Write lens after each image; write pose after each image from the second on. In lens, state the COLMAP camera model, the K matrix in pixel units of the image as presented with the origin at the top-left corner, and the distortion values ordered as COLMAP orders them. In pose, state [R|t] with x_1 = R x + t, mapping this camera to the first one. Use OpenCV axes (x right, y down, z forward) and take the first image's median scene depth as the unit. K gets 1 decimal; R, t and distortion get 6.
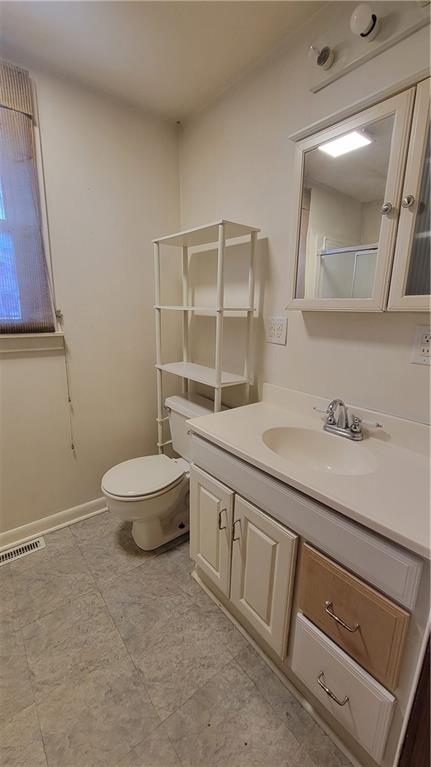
lens RADIAL K [[313.6, 0, 215.3], [0, 313.6, 382.6], [0, 0, 1]] dist [0.002807, 0.000160]
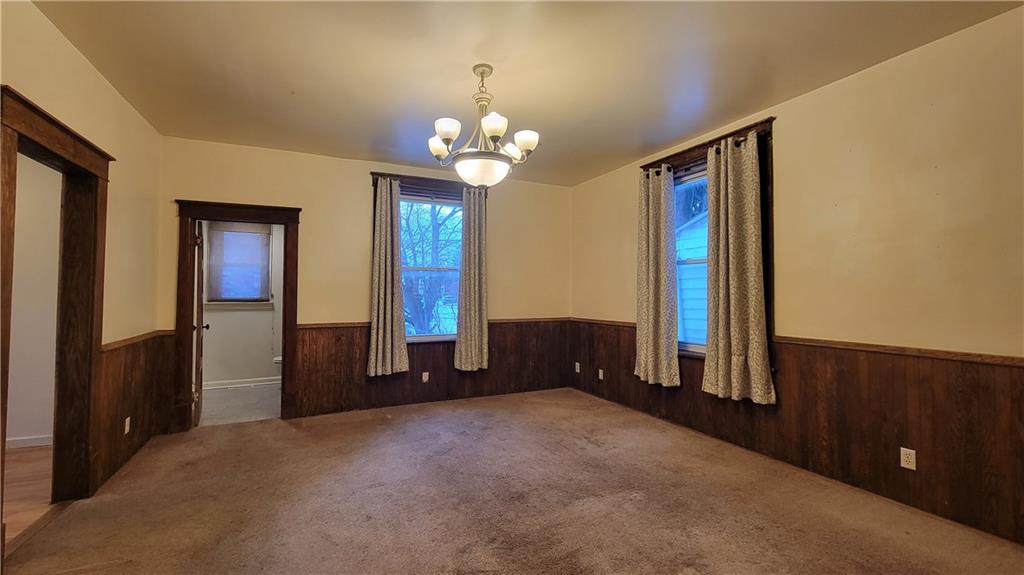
lens RADIAL K [[418.7, 0, 511.9], [0, 418.7, 286.1], [0, 0, 1]] dist [0.002807, 0.000160]
pose [[0.975594, -0.022554, -0.218421, 2.326227], [-0.033146, 0.968187, -0.248022, 0.536580], [0.217066, 0.249208, 0.943810, -1.992379]]
